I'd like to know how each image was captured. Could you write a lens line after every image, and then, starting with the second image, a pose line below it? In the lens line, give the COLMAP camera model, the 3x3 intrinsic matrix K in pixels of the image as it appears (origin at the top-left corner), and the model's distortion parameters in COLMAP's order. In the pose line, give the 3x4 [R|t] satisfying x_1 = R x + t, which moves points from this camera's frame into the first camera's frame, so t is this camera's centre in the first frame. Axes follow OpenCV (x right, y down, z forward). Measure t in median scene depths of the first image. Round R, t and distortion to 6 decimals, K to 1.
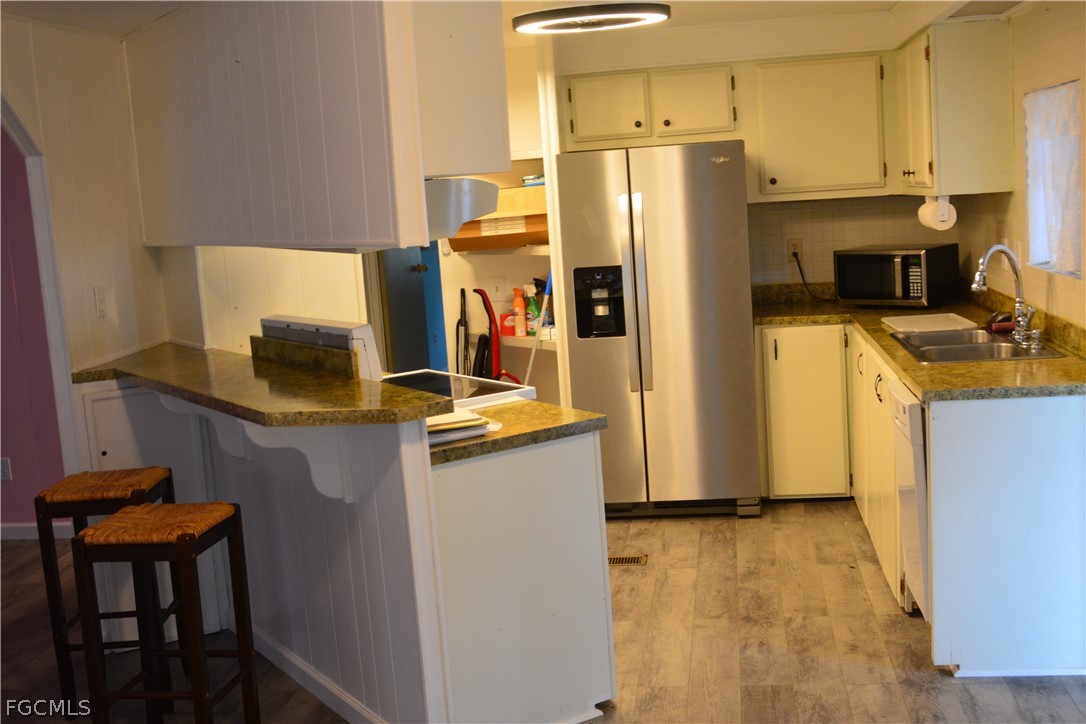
lens RADIAL K [[1246.5, 0, 540.6], [0, 1246.5, 354.2], [0, 0, 1]] dist [-0.071008, 0.000000]
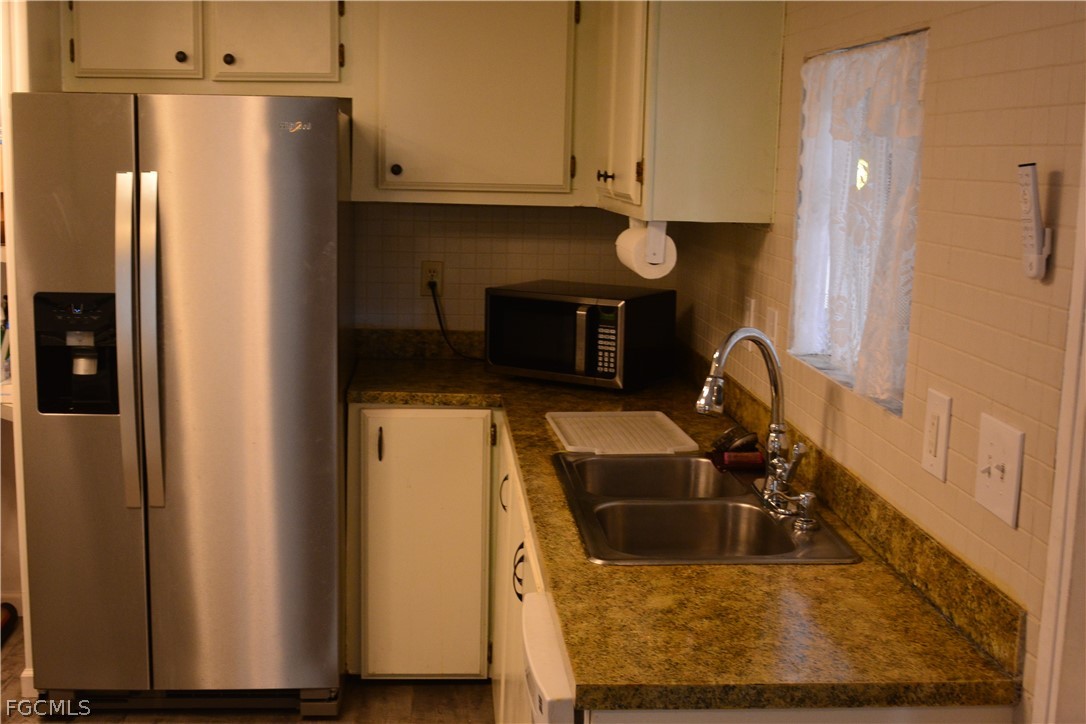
lens RADIAL K [[1388.4, 0, 538.9], [0, 1388.4, 364.9], [0, 0, 1]] dist [-0.069177, 0.000000]
pose [[0.971459, 0.056294, 0.230429, 0.107667], [-0.059615, 0.998193, 0.007473, -0.053804], [-0.229592, -0.020996, 0.973060, 0.323337]]
